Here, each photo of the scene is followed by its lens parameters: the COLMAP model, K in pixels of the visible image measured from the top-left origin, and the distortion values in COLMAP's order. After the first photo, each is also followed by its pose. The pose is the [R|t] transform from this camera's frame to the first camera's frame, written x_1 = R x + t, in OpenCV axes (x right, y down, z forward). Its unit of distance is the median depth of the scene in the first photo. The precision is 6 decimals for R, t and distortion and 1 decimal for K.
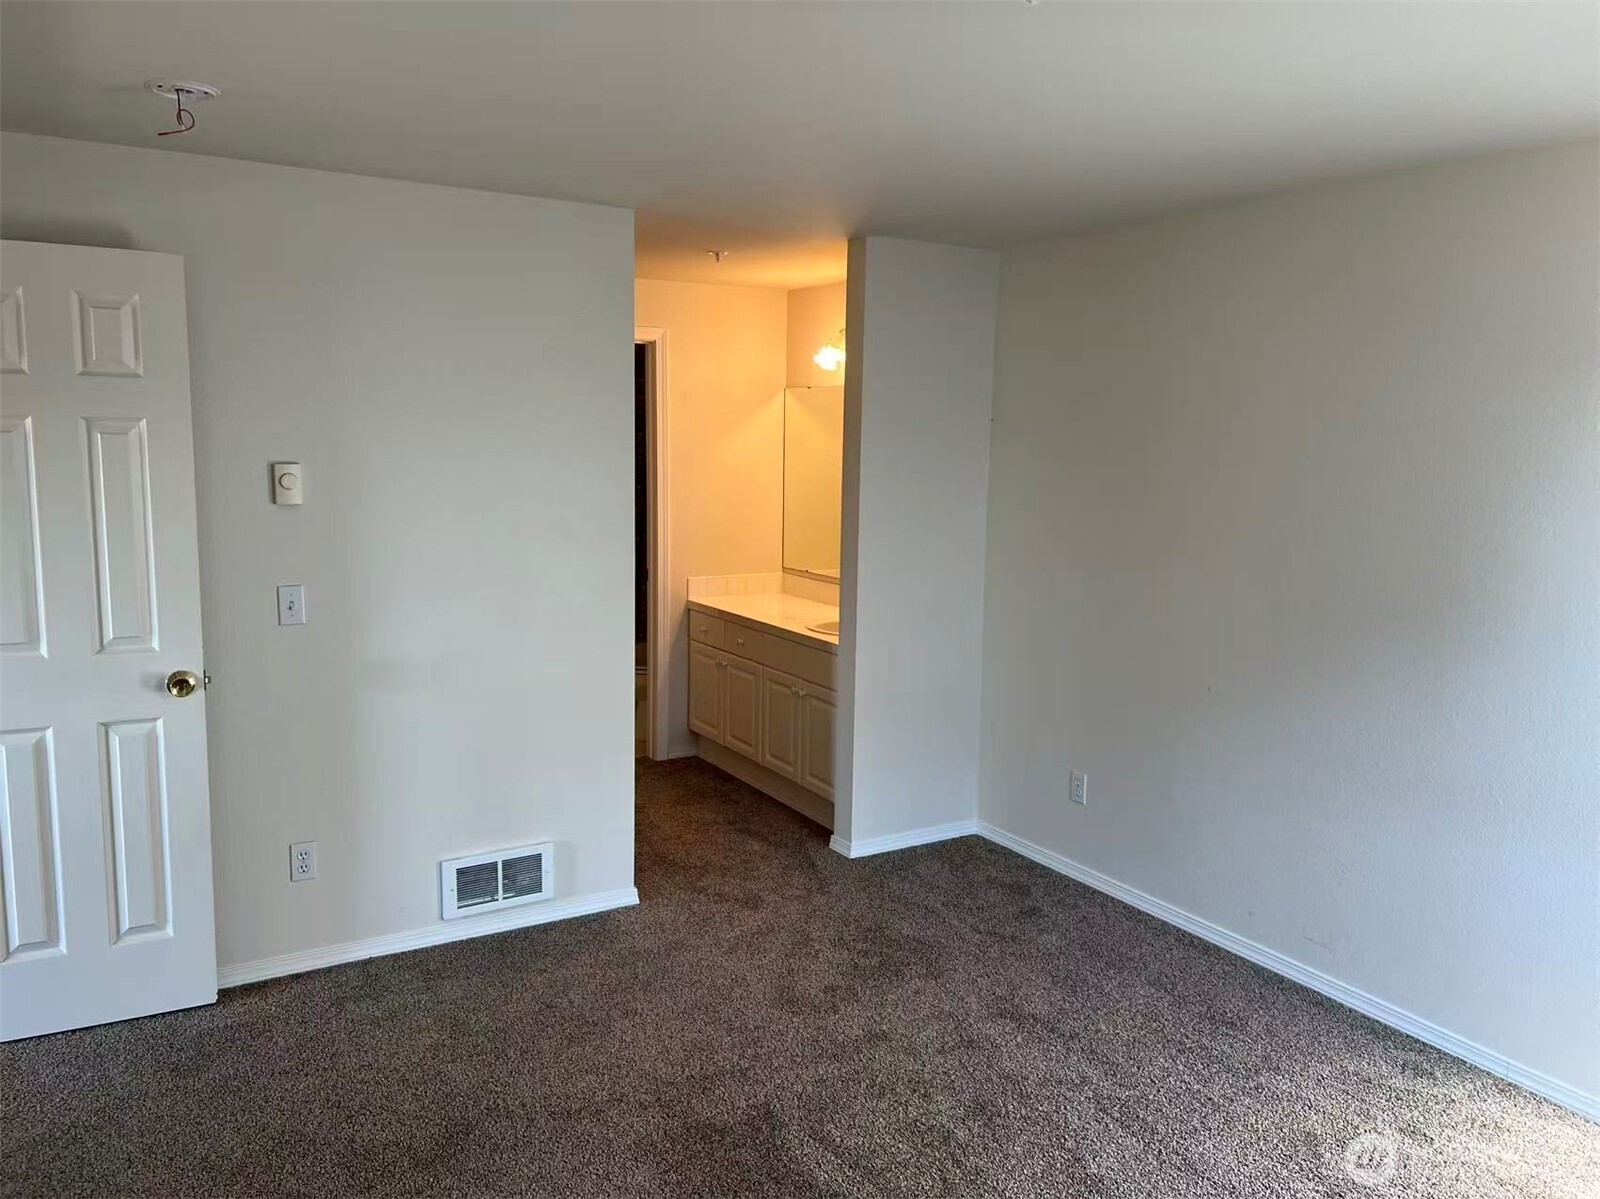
lens RADIAL K [[1191.4, 0, 791.2], [0, 1191.4, 595.3], [0, 0, 1]] dist [0.019672, -0.002685]
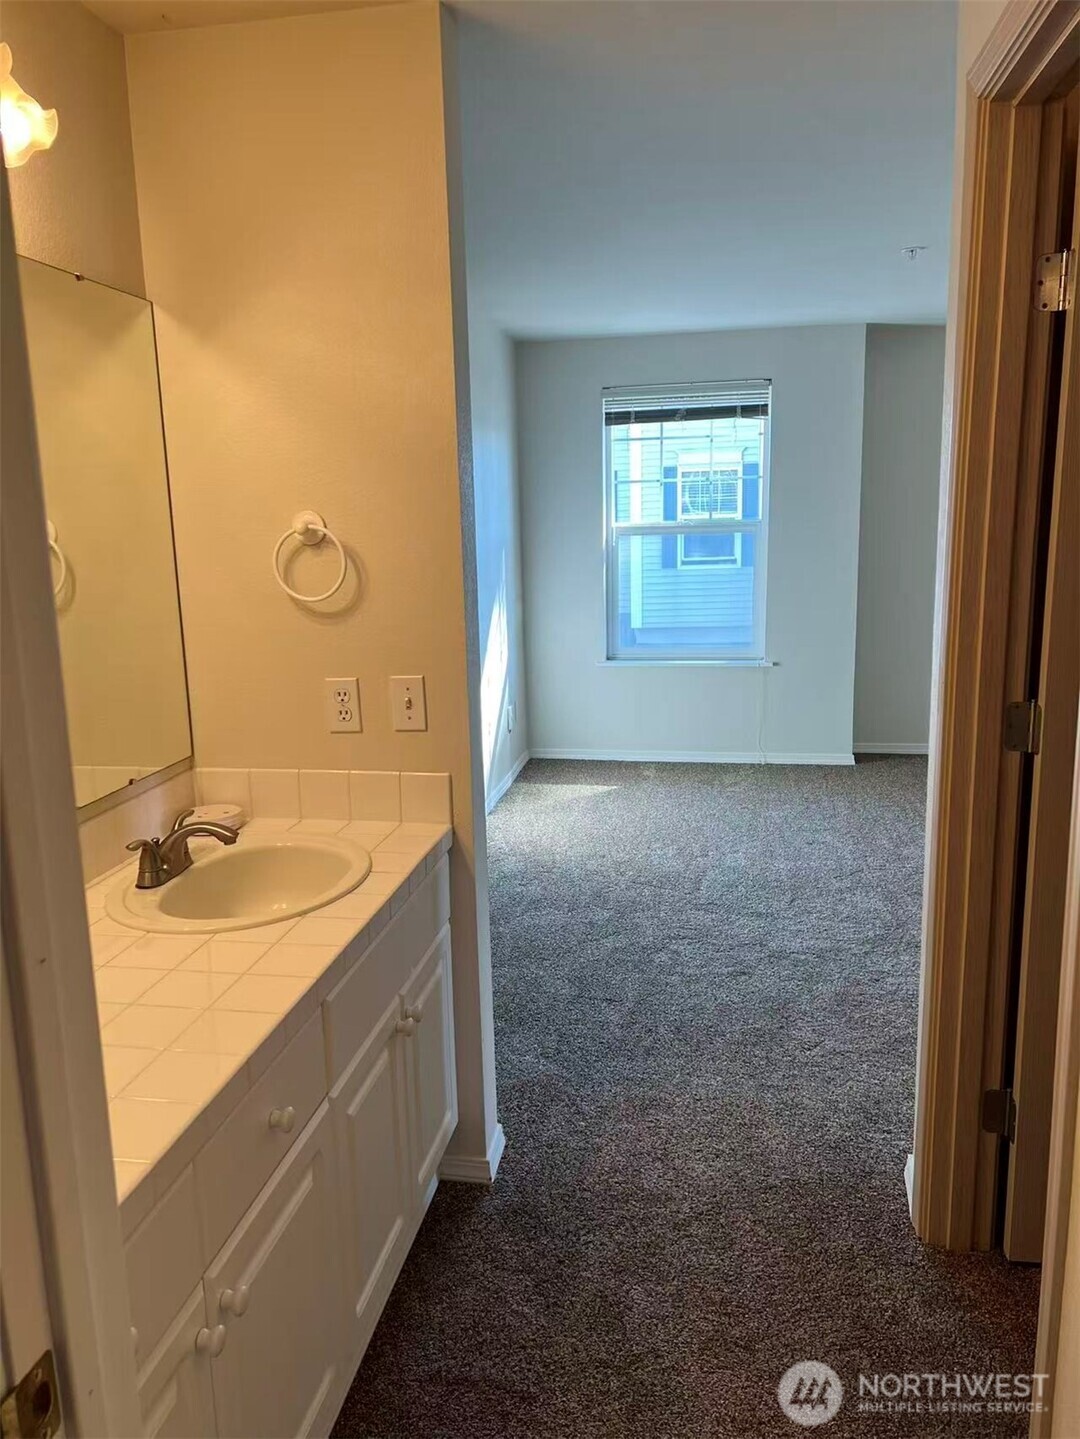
lens RADIAL K [[1071.5, 0, 540.0], [0, 1071.5, 719.5], [0, 0, 1]] dist [0.019672, -0.002685]
pose [[-0.746616, -0.130967, 0.652236, -0.481450], [0.100065, 0.947167, 0.304733, -0.246900], [-0.657686, 0.292785, -0.694065, 1.932786]]
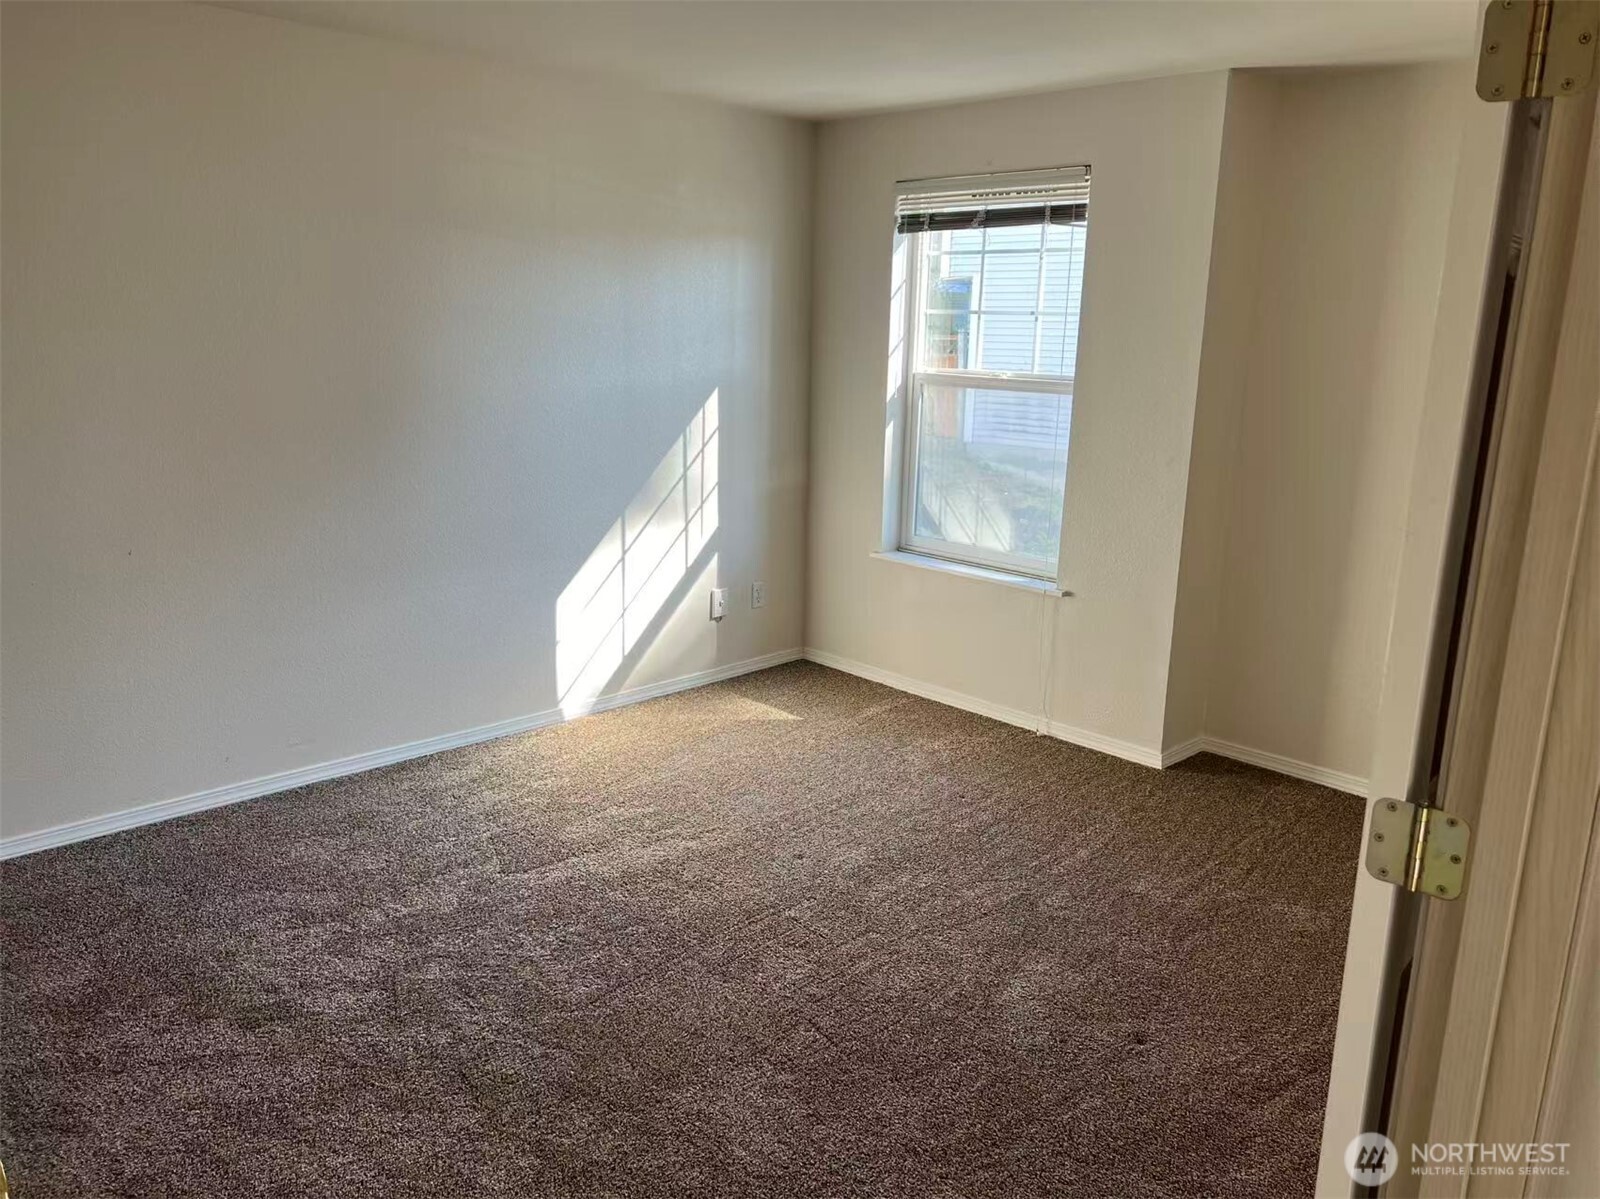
lens RADIAL K [[1191.4, 0, 791.2], [0, 1191.4, 595.3], [0, 0, 1]] dist [0.019672, -0.002685]
pose [[-0.241891, -0.245097, 0.938838, -0.811554], [0.097673, 0.956506, 0.274875, -0.134682], [-0.965375, 0.158189, -0.207431, 0.869518]]
